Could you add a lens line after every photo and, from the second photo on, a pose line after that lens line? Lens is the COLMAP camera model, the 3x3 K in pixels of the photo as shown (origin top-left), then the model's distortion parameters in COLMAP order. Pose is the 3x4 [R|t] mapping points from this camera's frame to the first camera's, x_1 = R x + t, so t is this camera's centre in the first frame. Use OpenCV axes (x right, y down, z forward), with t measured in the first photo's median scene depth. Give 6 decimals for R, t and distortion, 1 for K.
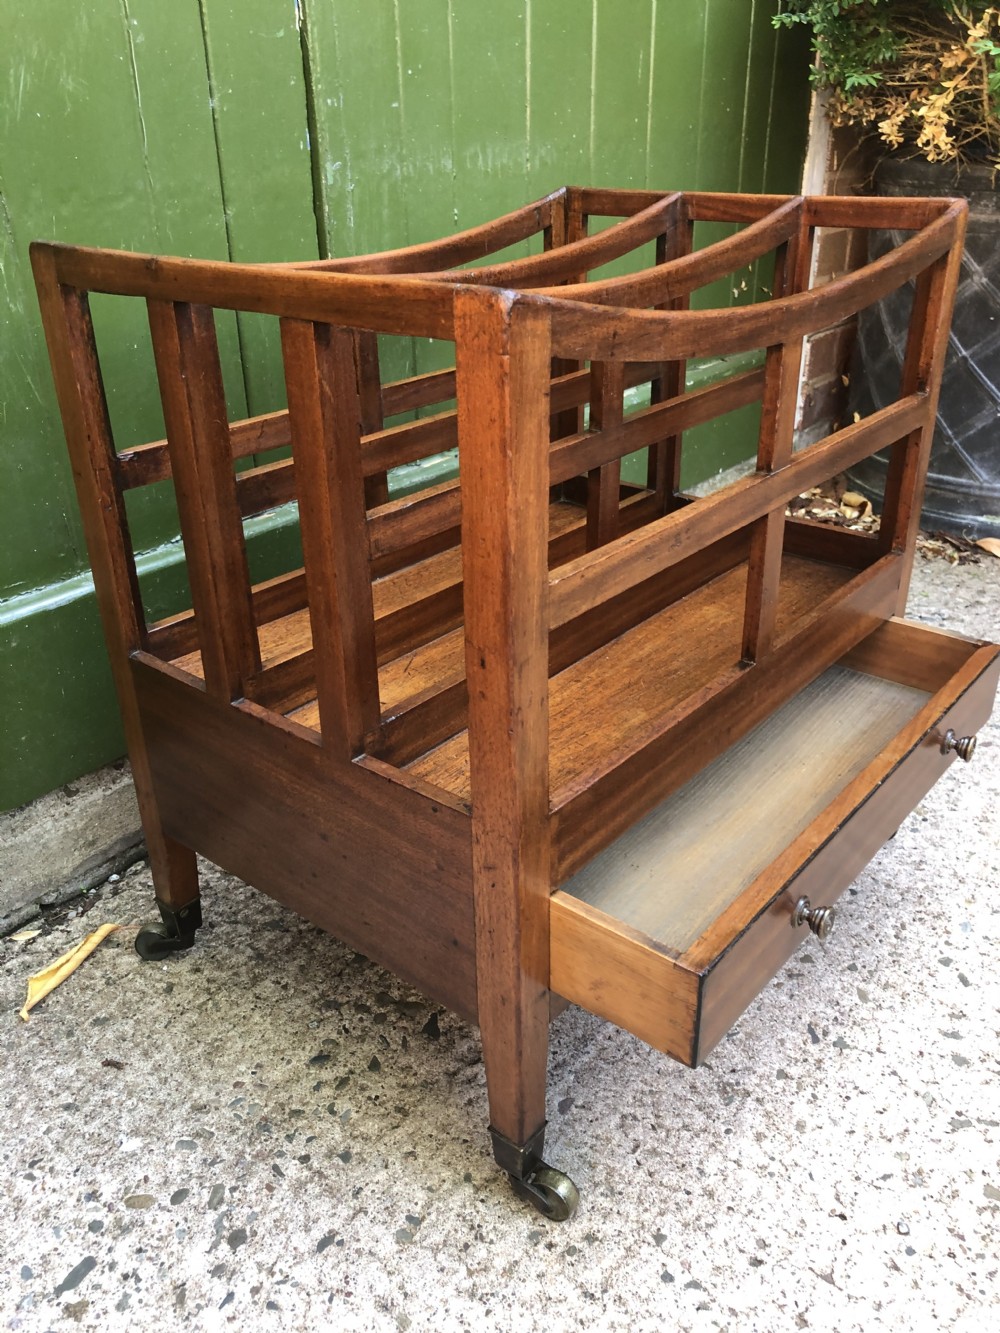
lens RADIAL K [[1111.2, 0, 498.2], [0, 1111.2, 651.0], [0, 0, 1]] dist [-0.016502, 0.046315]
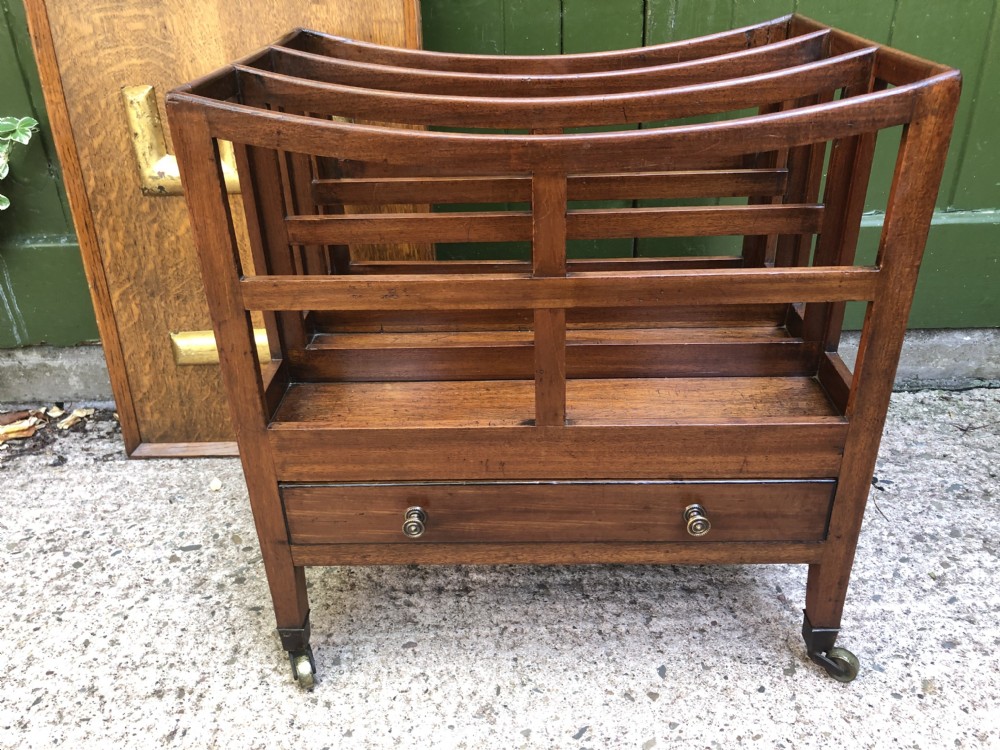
lens RADIAL K [[833.6, 0, 494.6], [0, 833.6, 360.8], [0, 0, 1]] dist [-0.016502, 0.046315]
pose [[0.623195, 0.371470, -0.688213, 0.767667], [-0.326531, 0.923211, 0.202630, -0.204542], [0.710637, 0.098445, 0.696637, 0.277357]]
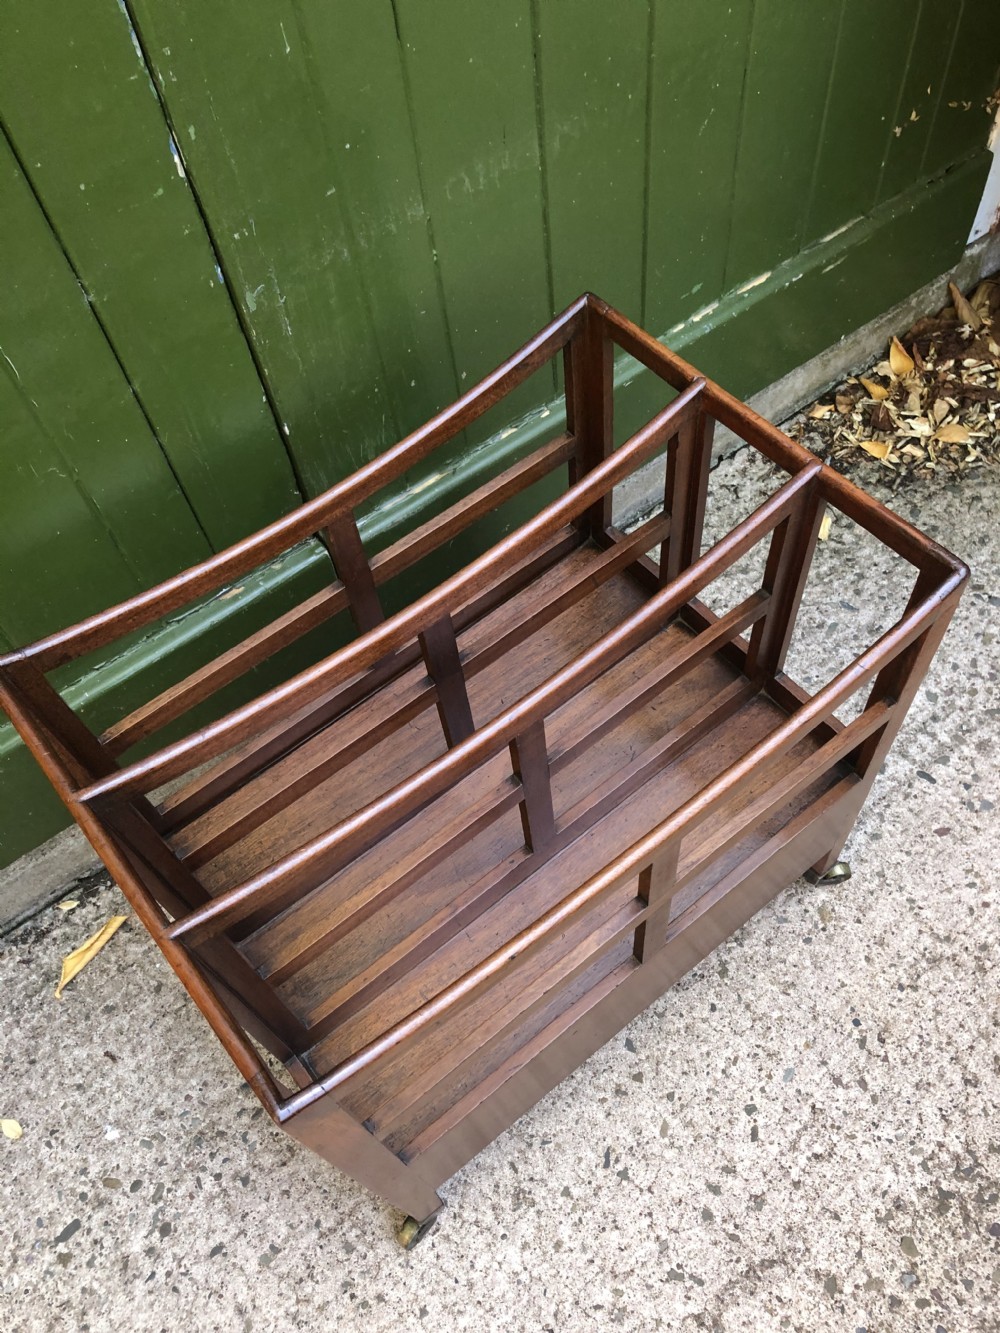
lens RADIAL K [[1111.2, 0, 507.5], [0, 1111.2, 680.5], [0, 0, 1]] dist [-0.016502, 0.046315]
pose [[0.968629, 0.172599, -0.178794, 0.333965], [-0.048522, 0.836967, 0.545098, -0.880676], [0.243728, -0.519322, 0.819085, 0.230687]]
